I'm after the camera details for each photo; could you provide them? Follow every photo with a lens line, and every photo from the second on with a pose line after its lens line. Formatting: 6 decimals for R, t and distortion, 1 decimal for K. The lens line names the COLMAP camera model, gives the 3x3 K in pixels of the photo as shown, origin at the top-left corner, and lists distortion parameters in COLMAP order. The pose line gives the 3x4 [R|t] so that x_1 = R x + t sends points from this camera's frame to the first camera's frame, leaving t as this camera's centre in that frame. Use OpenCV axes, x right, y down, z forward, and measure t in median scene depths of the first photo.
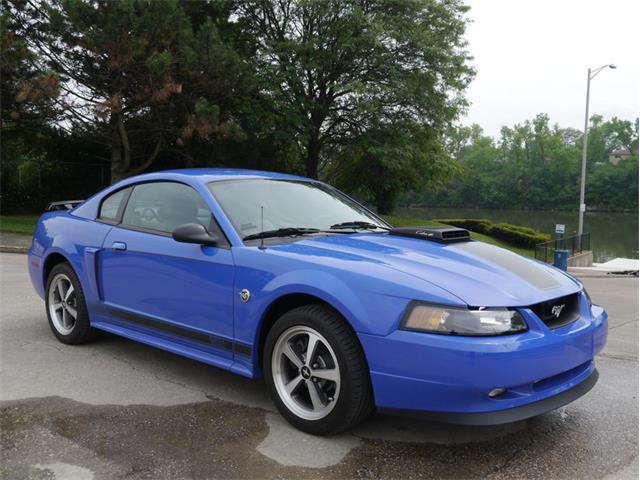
lens RADIAL K [[649.7, 0, 320.0], [0, 649.7, 240.0], [0, 0, 1]] dist [-0.009246, -0.017120]
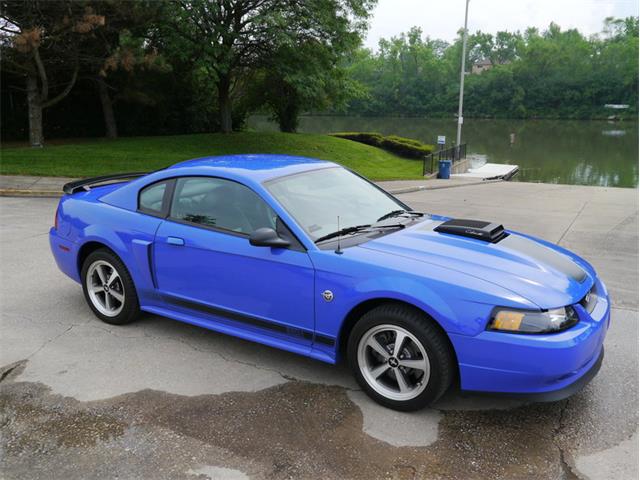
lens RADIAL K [[599.4, 0, 320.0], [0, 599.4, 240.0], [0, 0, 1]] dist [-0.020199, 0.007570]
pose [[0.984049, -0.052168, 0.170075, -0.204578], [0.025273, 0.987335, 0.156625, -0.119032], [-0.176091, -0.149828, 0.972905, -0.003221]]
